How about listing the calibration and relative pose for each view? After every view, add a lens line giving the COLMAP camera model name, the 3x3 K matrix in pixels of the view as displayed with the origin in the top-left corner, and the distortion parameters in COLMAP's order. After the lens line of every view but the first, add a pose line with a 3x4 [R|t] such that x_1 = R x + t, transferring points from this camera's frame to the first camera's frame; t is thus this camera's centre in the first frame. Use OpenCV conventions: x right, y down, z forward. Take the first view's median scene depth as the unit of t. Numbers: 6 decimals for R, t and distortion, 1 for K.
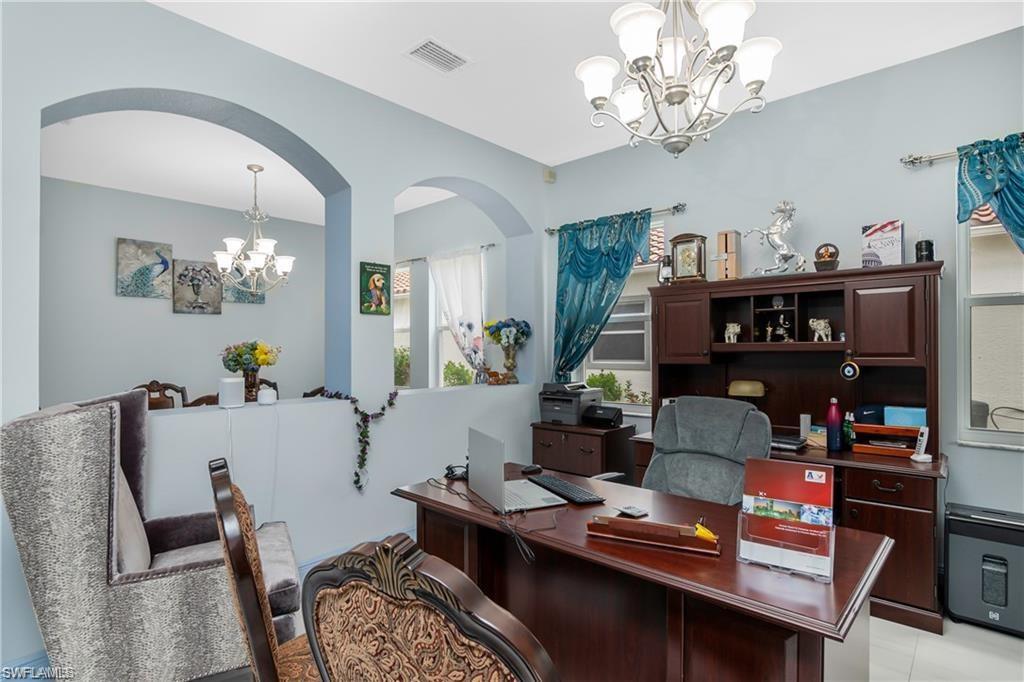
lens RADIAL K [[521.7, 0, 515.6], [0, 521.7, 344.0], [0, 0, 1]] dist [-0.005655, 0.001316]
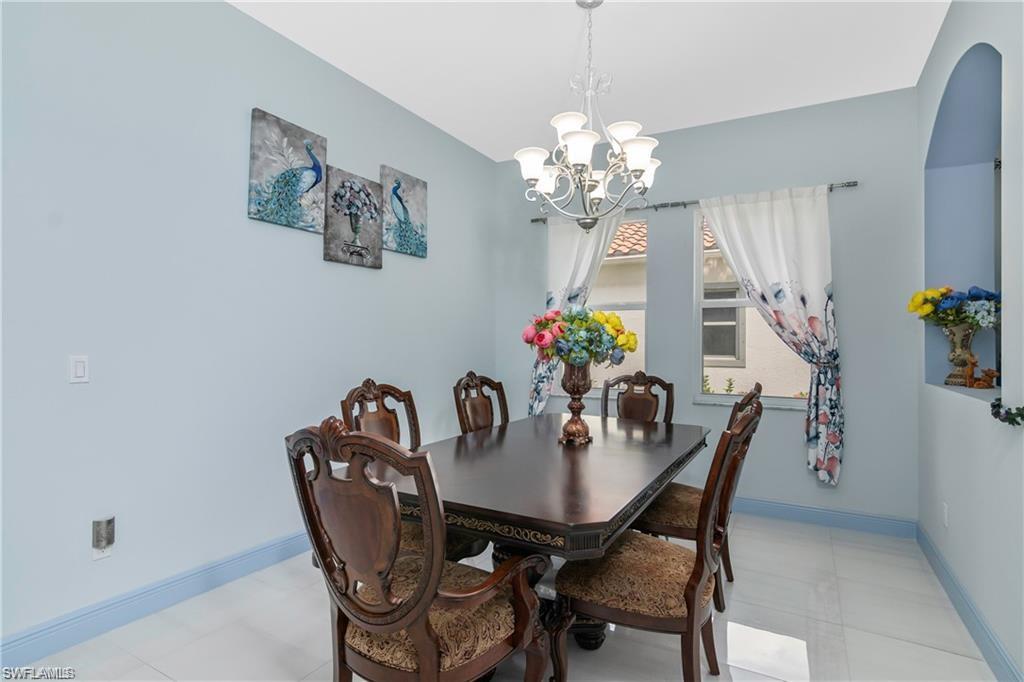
lens RADIAL K [[521.7, 0, 510.5], [0, 521.7, 341.3], [0, 0, 1]] dist [-0.005655, 0.001316]
pose [[0.970044, 0.018465, 0.242228, -0.599975], [-0.018424, 0.999827, -0.002434, 0.026896], [-0.242231, -0.002102, 0.970216, 0.402001]]
